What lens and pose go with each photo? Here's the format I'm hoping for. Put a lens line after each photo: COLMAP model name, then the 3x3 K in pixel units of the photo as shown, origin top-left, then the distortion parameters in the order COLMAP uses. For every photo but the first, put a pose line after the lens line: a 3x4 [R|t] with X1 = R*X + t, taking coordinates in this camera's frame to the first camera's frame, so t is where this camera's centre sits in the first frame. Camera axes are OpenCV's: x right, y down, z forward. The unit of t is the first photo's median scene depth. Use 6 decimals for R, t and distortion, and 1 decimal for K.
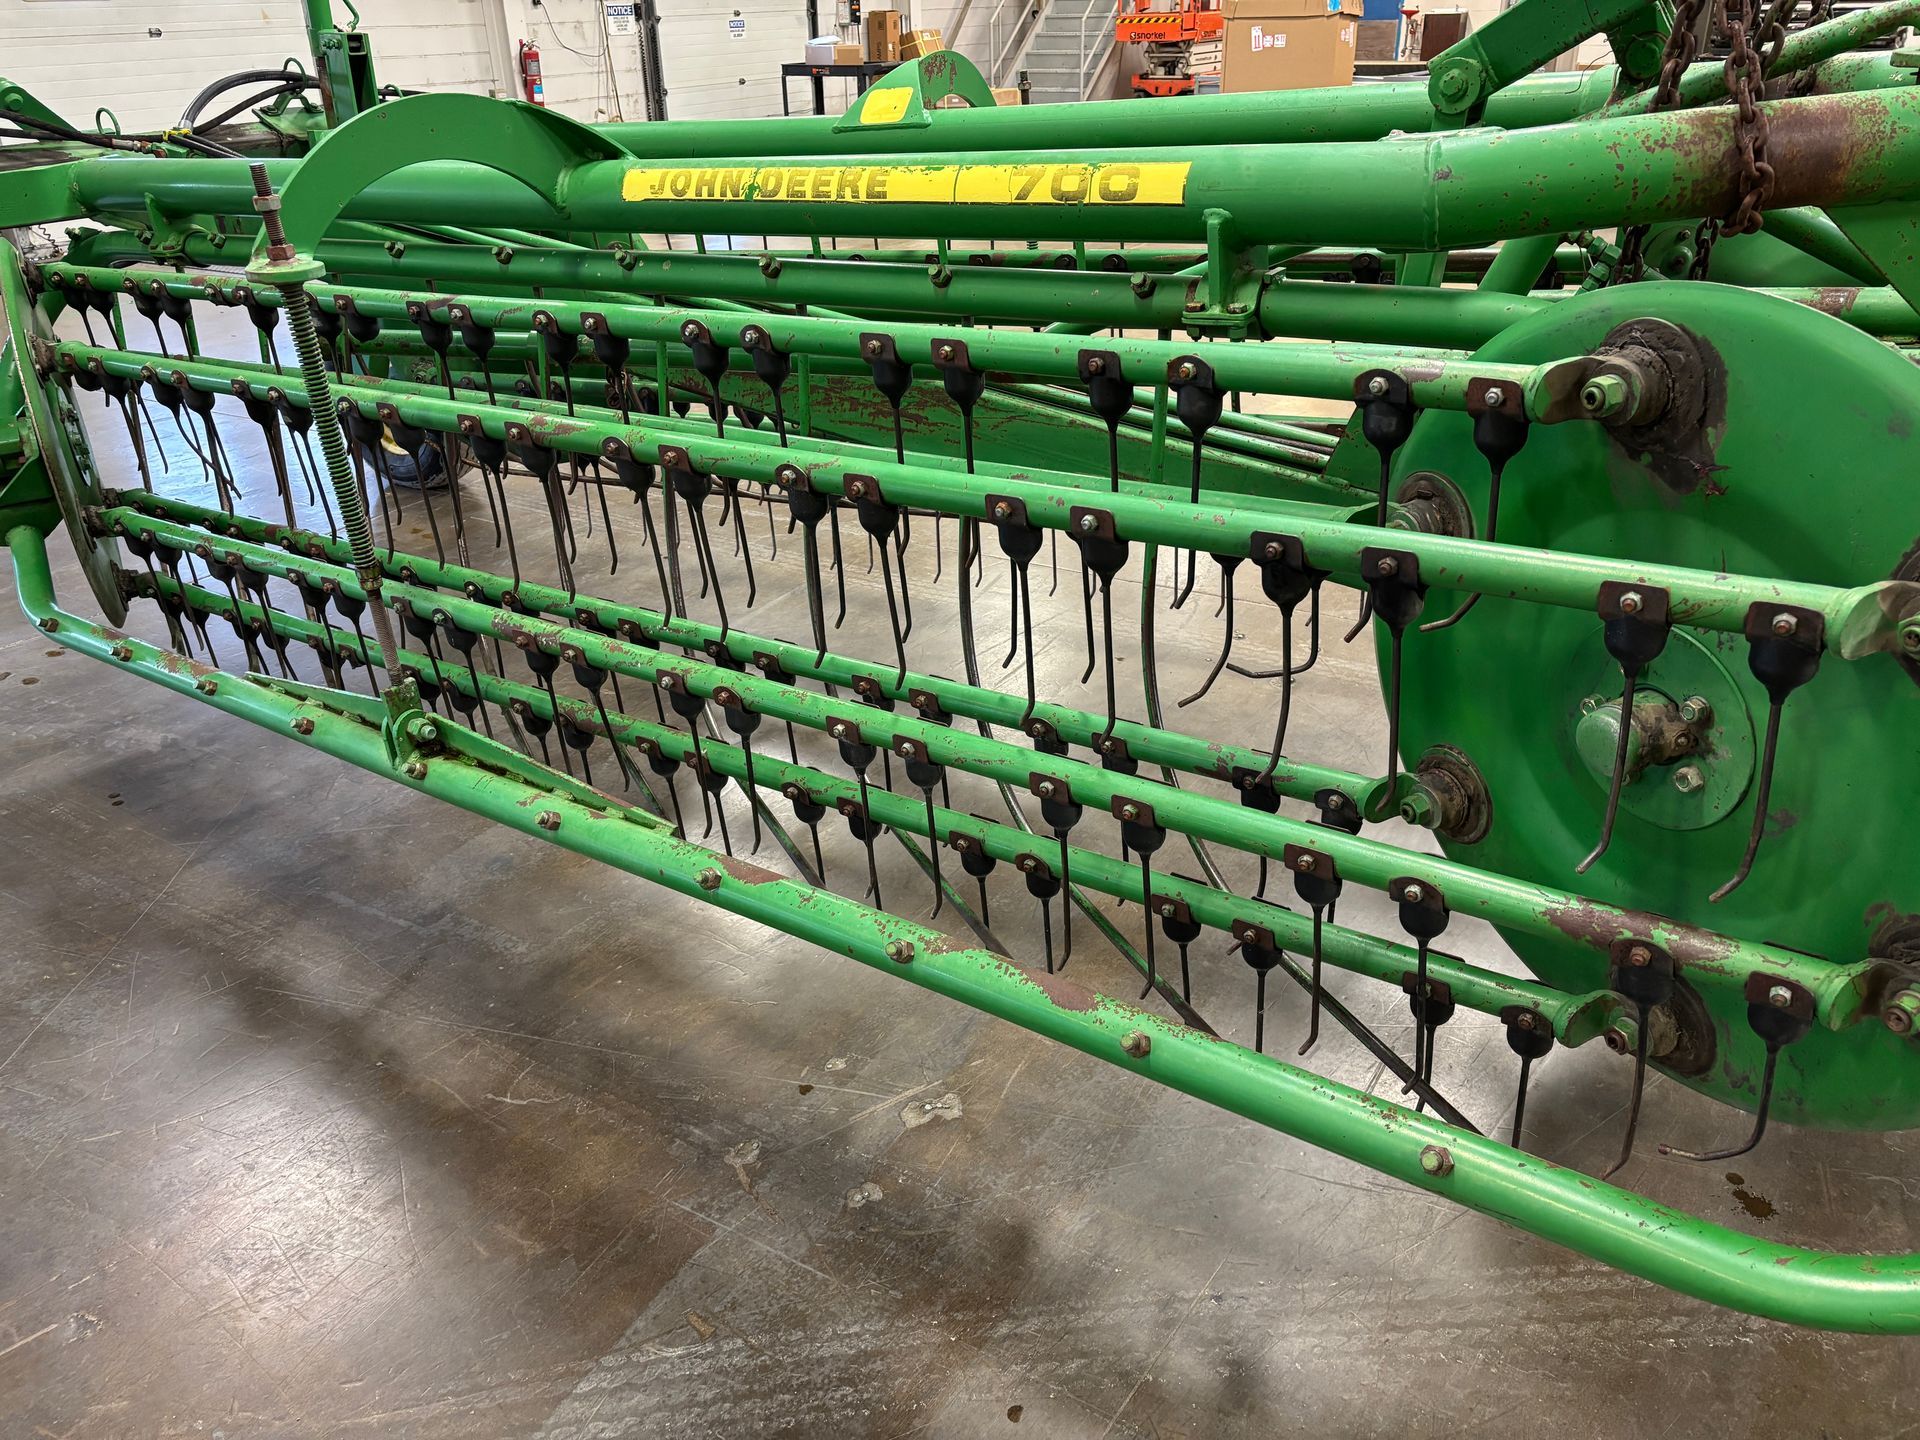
lens RADIAL K [[1449.4, 0, 958.3], [0, 1449.4, 685.3], [0, 0, 1]] dist [0.055966, -0.054109]
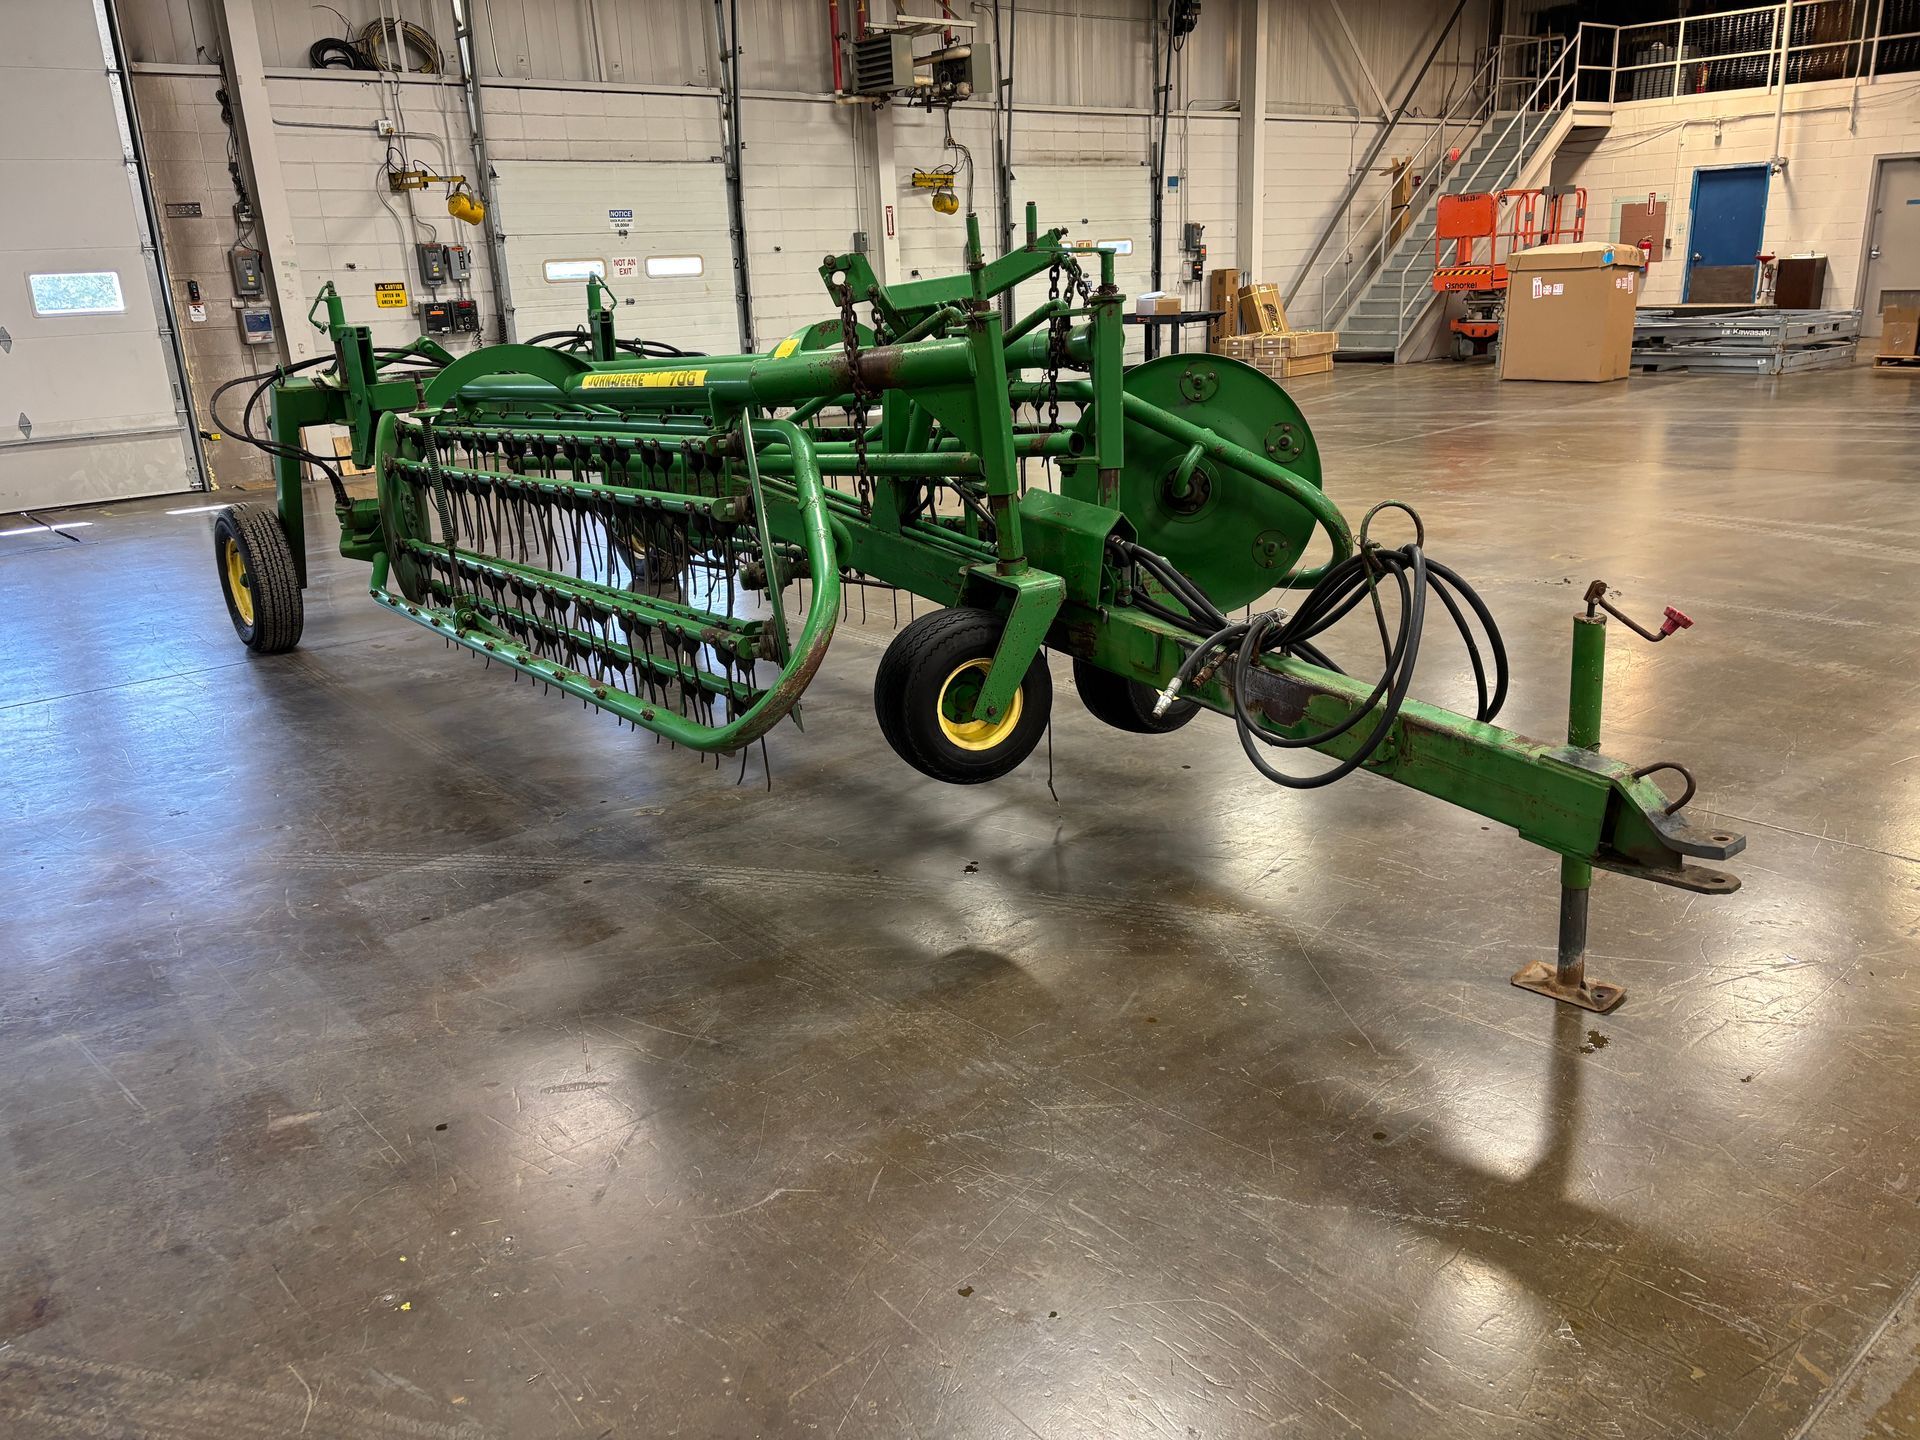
lens RADIAL K [[1449.4, 0, 950.8], [0, 1449.4, 716.3], [0, 0, 1]] dist [0.055966, -0.054109]
pose [[0.946448, 0.076704, -0.313612, 0.162101], [-0.116690, 0.986973, -0.110762, 0.053191], [0.301031, 0.141426, 0.943069, -0.133570]]
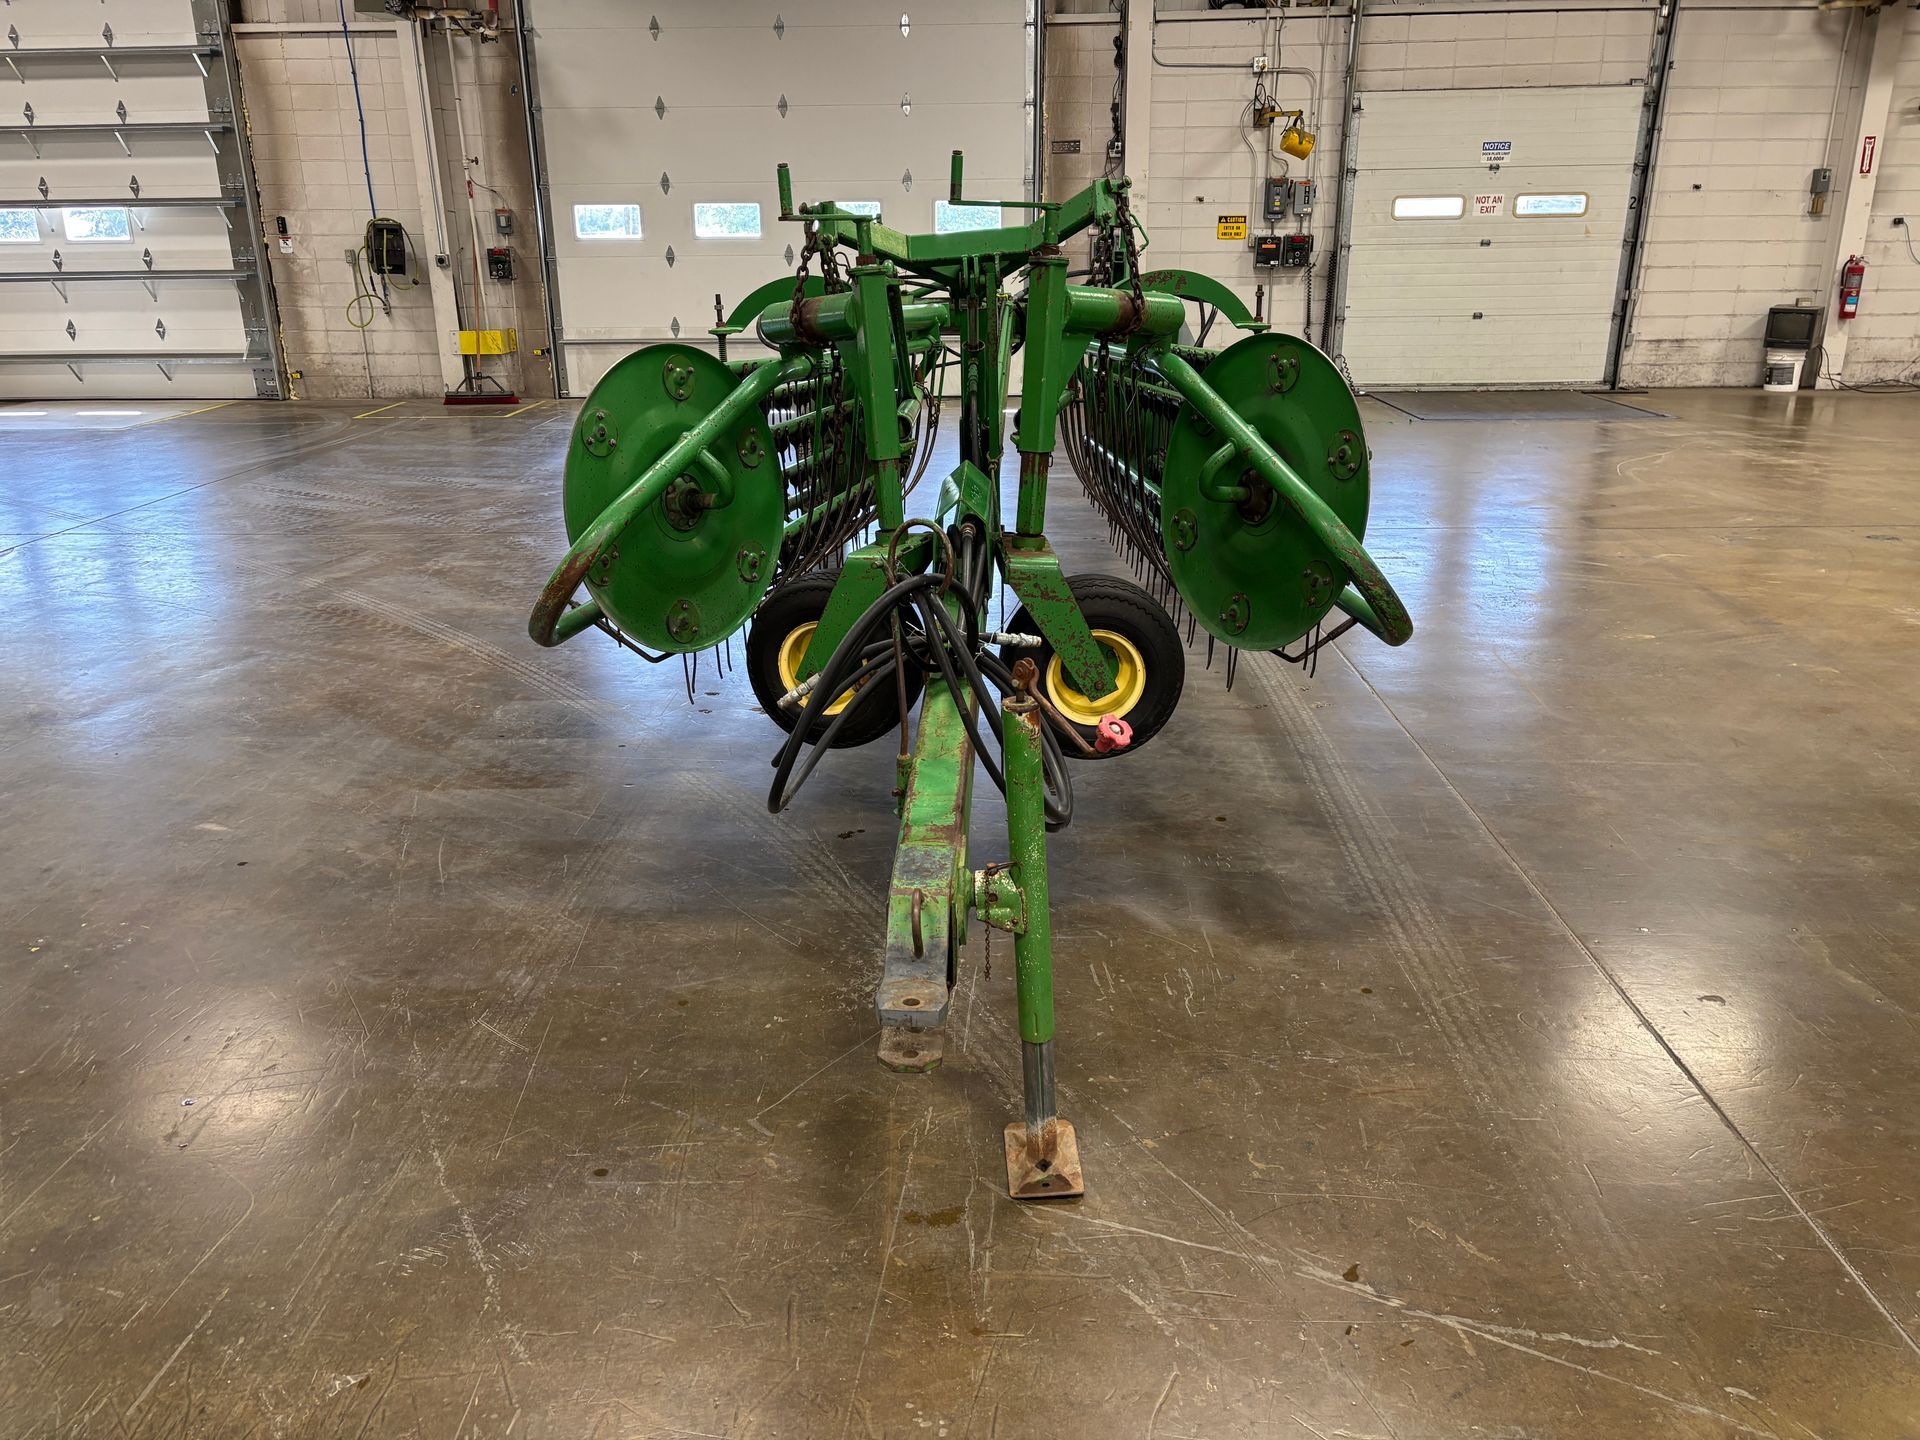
lens RADIAL K [[1449.4, 0, 939.5], [0, 1449.4, 714.0], [0, 0, 1]] dist [0.055966, -0.054109]
pose [[0.480110, 0.293842, -0.826530, 0.314832], [-0.376197, 0.920153, 0.108603, -0.008787], [0.792445, 0.258797, 0.552317, -0.005247]]
